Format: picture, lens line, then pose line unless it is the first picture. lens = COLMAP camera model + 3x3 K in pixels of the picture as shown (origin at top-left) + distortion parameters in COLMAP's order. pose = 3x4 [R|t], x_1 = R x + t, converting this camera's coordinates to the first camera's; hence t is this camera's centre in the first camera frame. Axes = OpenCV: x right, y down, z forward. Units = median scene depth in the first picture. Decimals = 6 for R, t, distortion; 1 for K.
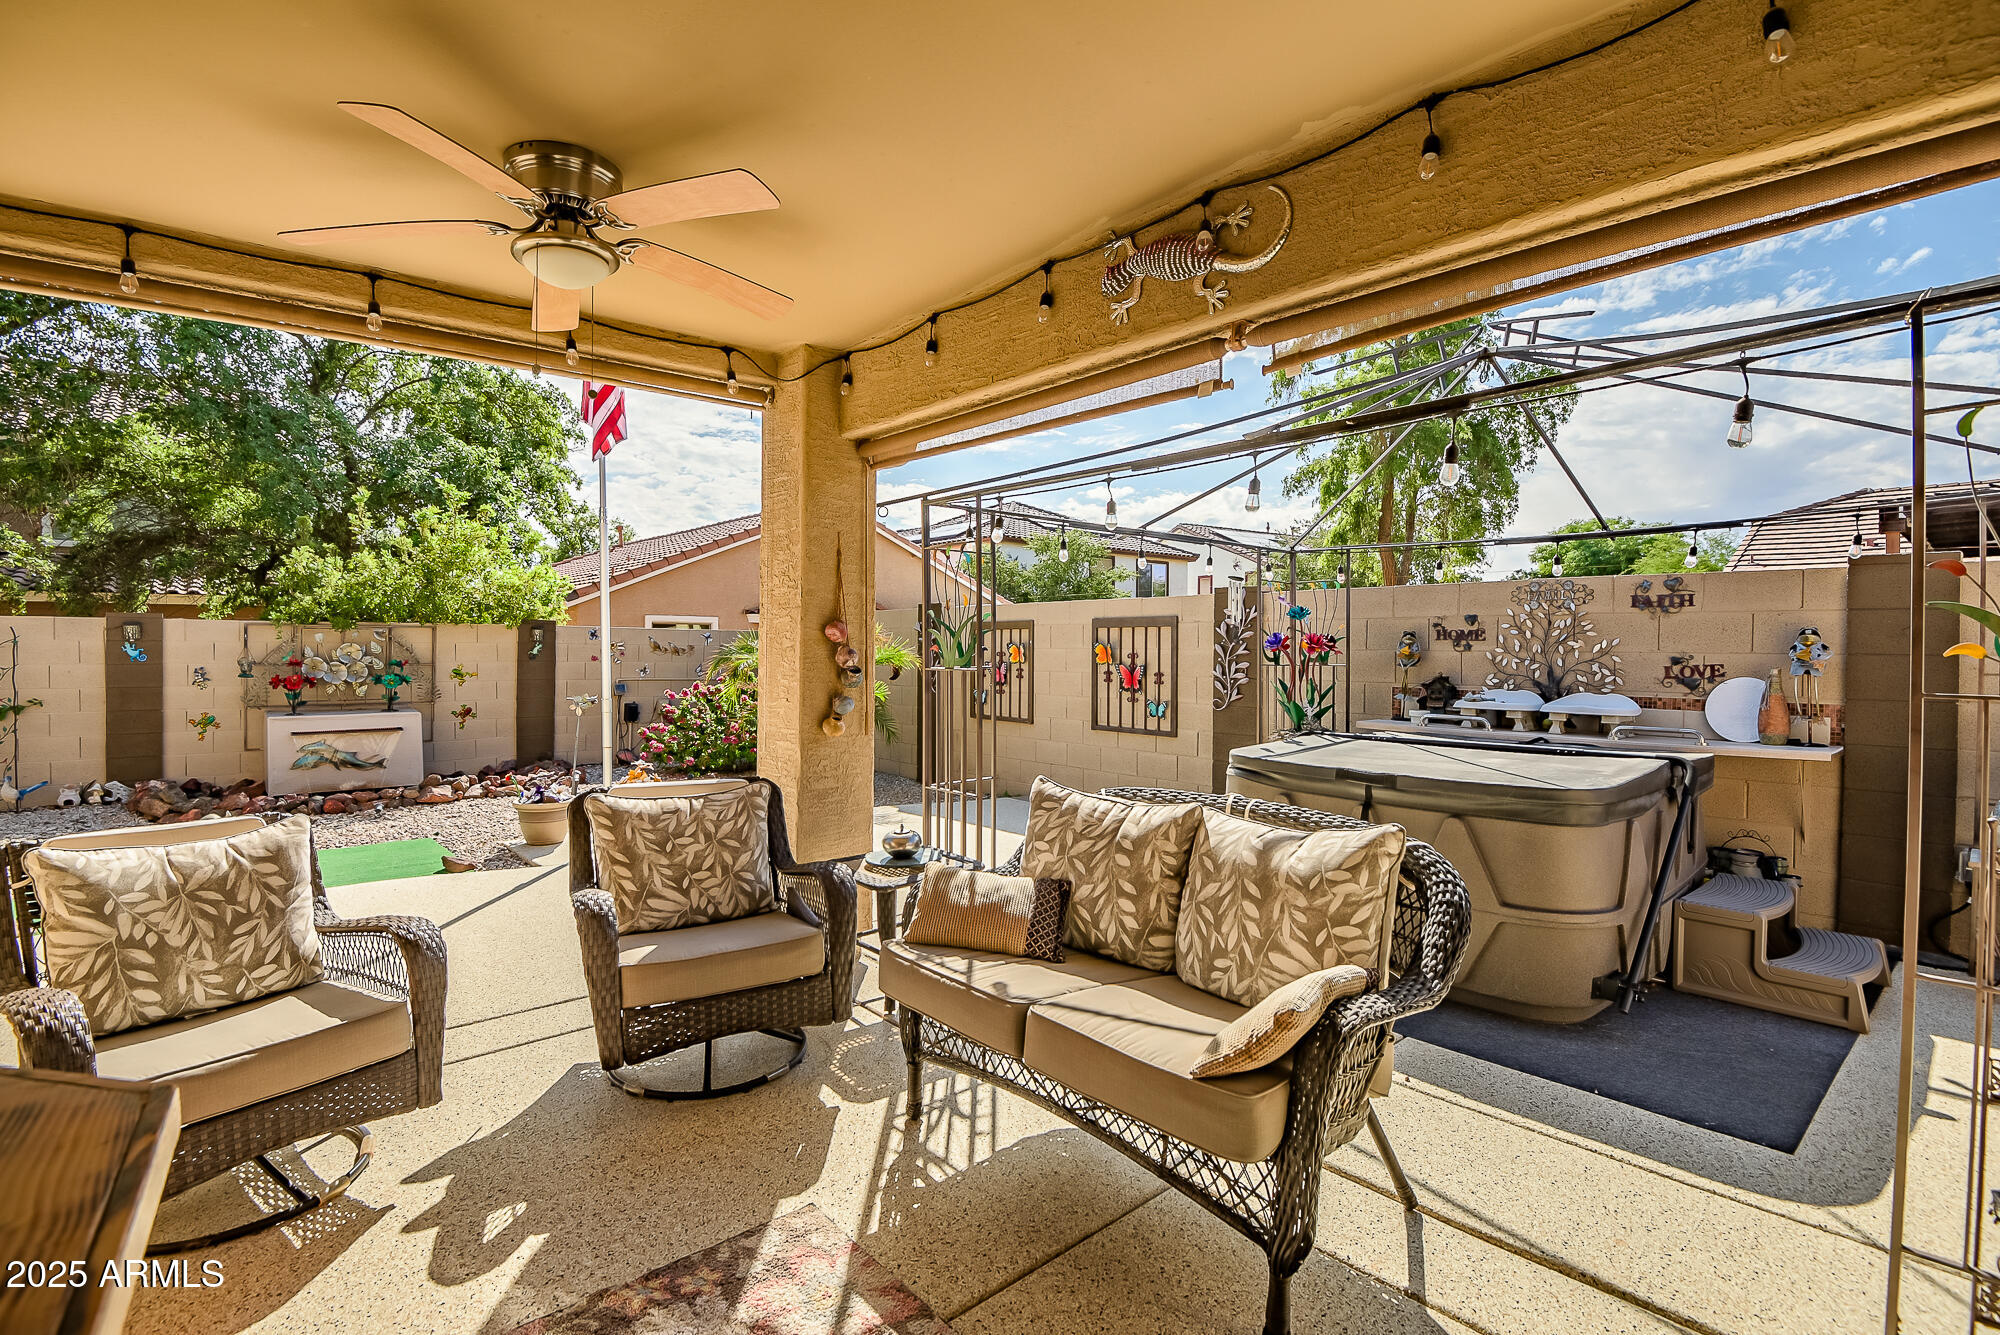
lens RADIAL K [[941.5, 0, 1000.5], [0, 941.5, 669.7], [0, 0, 1]] dist [-0.000160, -0.000030]
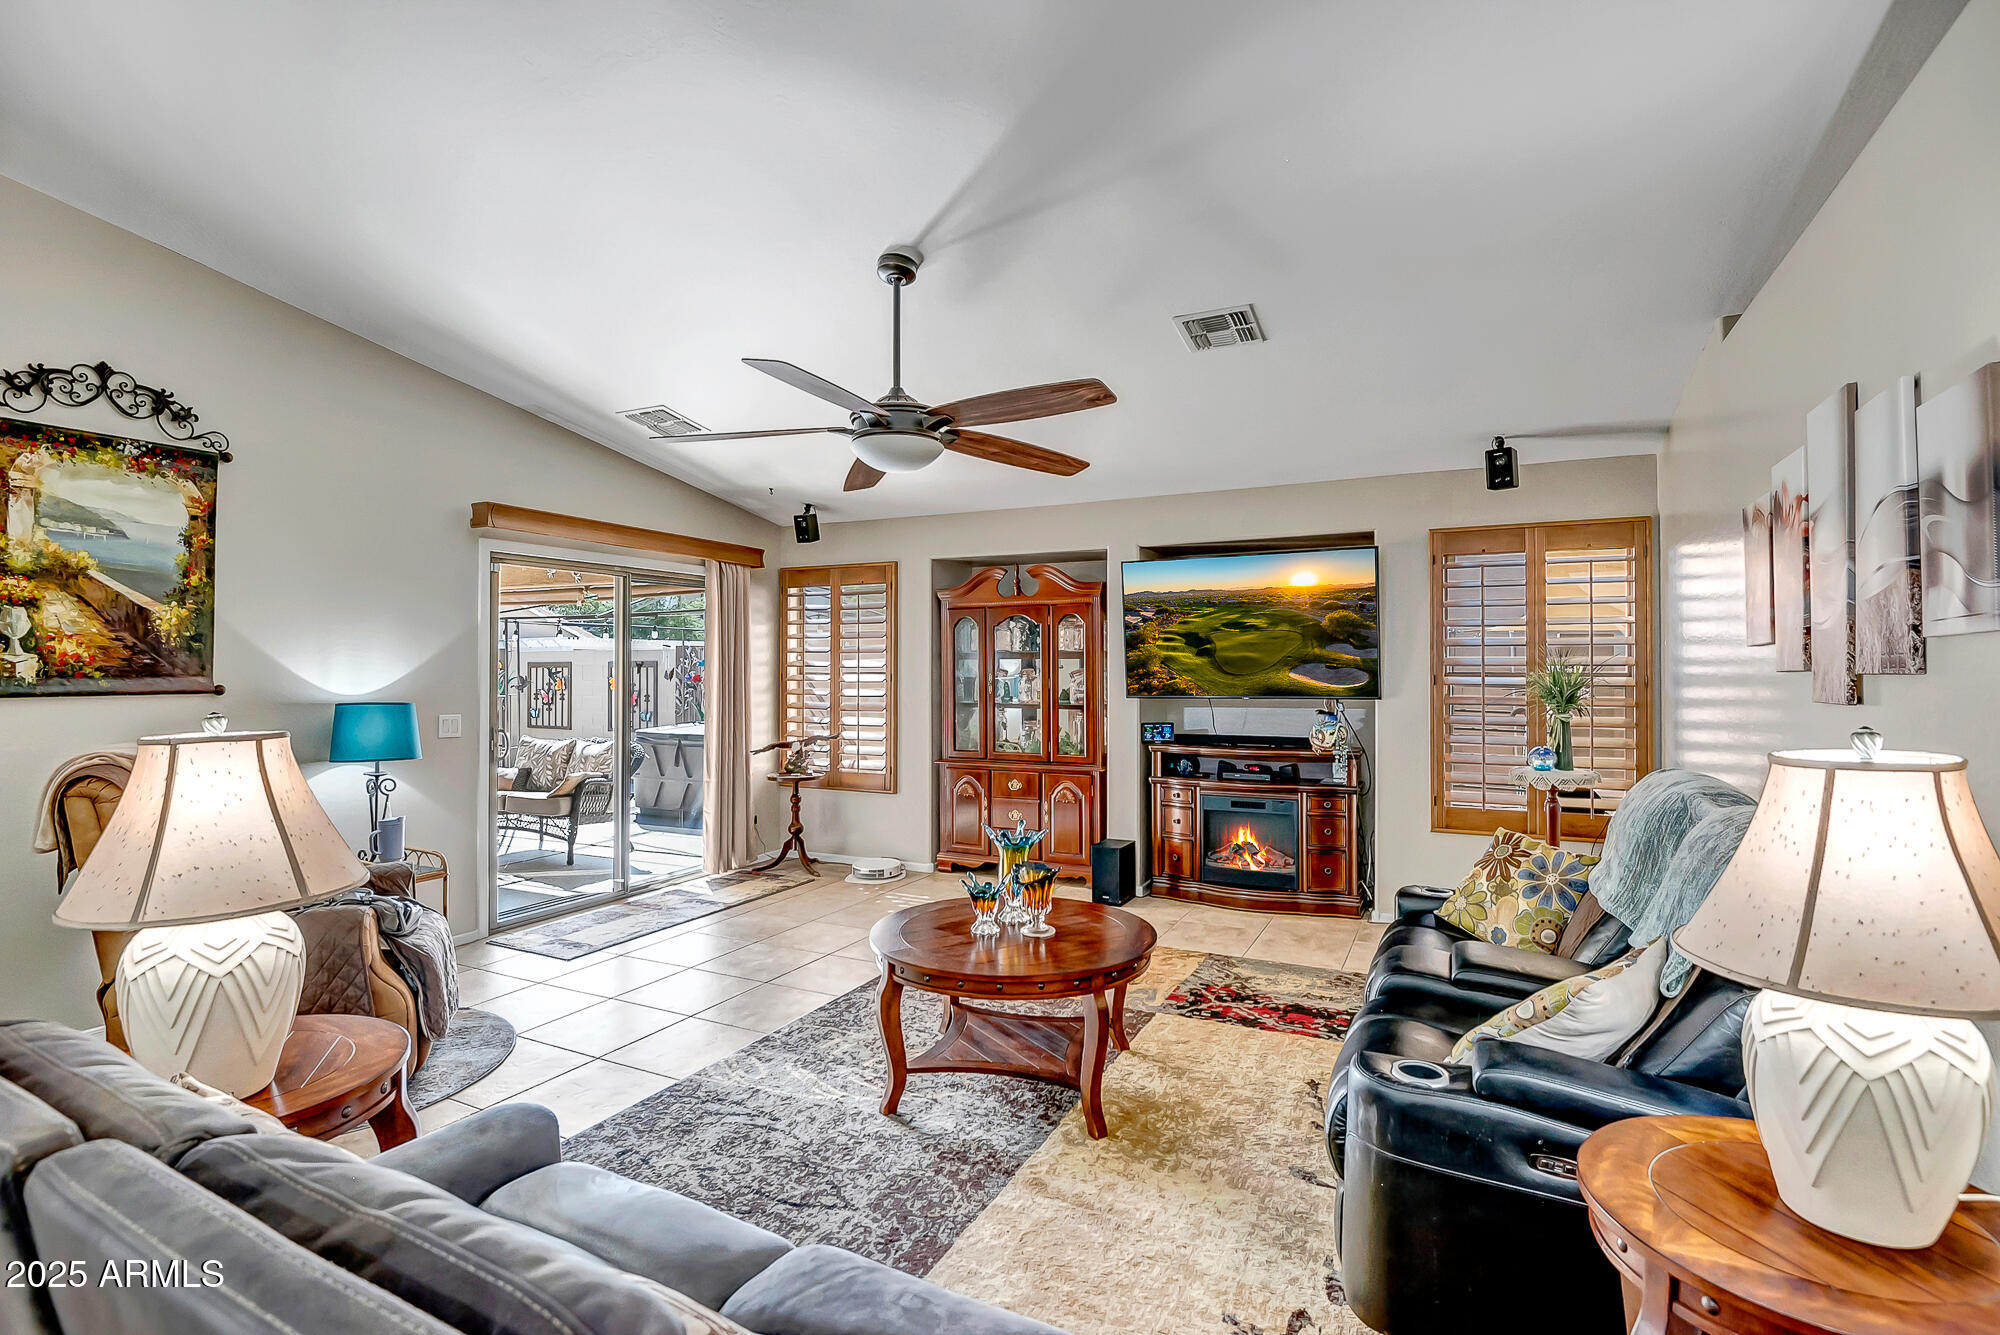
lens RADIAL K [[941.5, 0, 998.7], [0, 941.5, 668.2], [0, 0, 1]] dist [-0.000160, -0.000030]
pose [[0.923242, -0.007066, 0.384153, 0.103164], [0.015668, 0.999692, -0.019269, -0.002138], [-0.383898, 0.023809, 0.923068, -0.793936]]
